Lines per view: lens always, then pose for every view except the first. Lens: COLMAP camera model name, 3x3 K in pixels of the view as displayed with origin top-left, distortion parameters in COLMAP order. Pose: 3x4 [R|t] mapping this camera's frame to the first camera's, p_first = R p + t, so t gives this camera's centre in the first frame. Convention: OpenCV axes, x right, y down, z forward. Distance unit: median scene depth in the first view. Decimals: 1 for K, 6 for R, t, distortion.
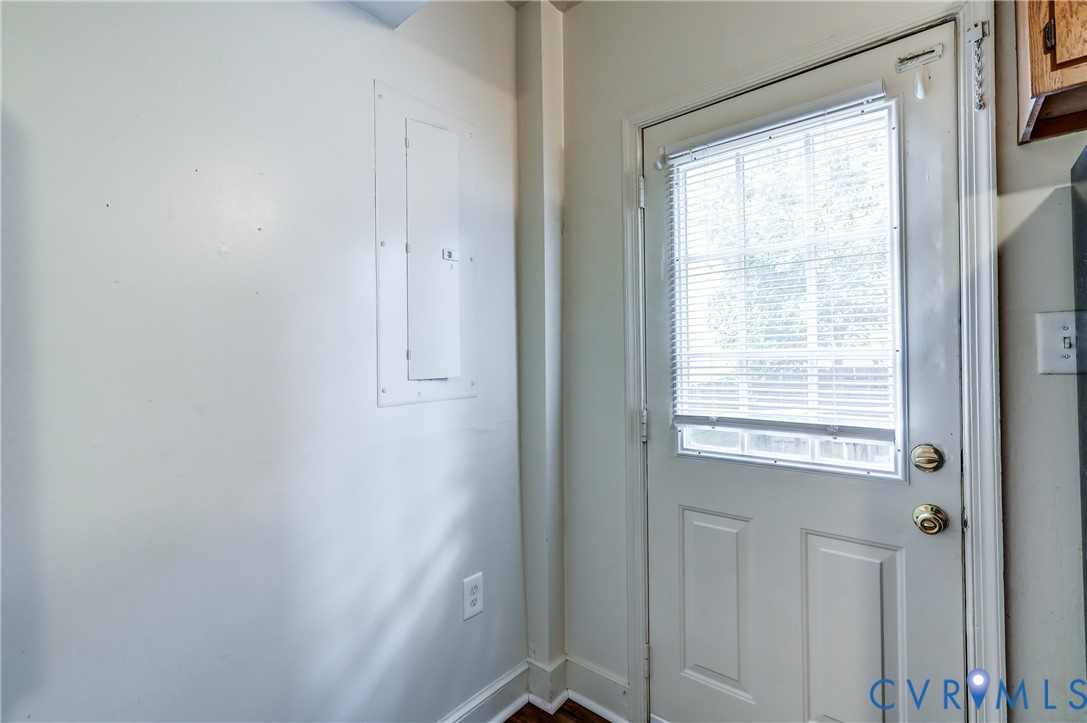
lens RADIAL K [[500.6, 0, 548.9], [0, 500.6, 365.6], [0, 0, 1]] dist [-0.004257, 0.002829]
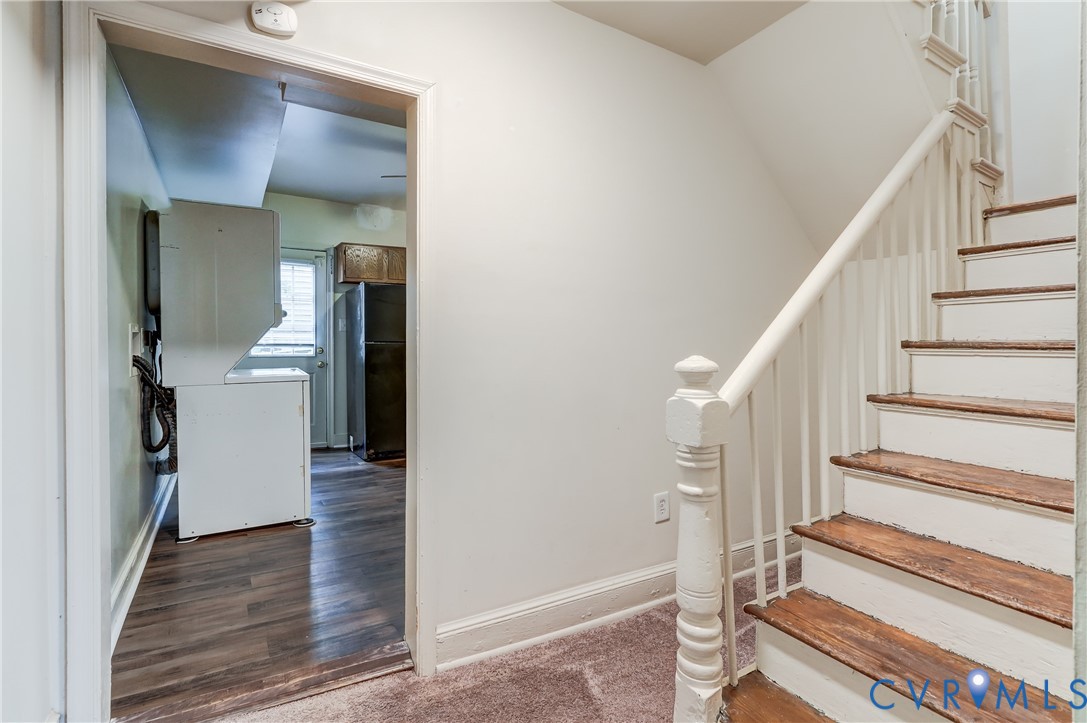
lens RADIAL K [[500.6, 0, 551.6], [0, 500.6, 355.9], [0, 0, 1]] dist [-0.004257, 0.002829]
pose [[0.292706, -0.027655, 0.955803, -2.762888], [-0.019820, 0.999191, 0.034980, 0.040063], [-0.955997, -0.029183, 0.291921, -2.150386]]
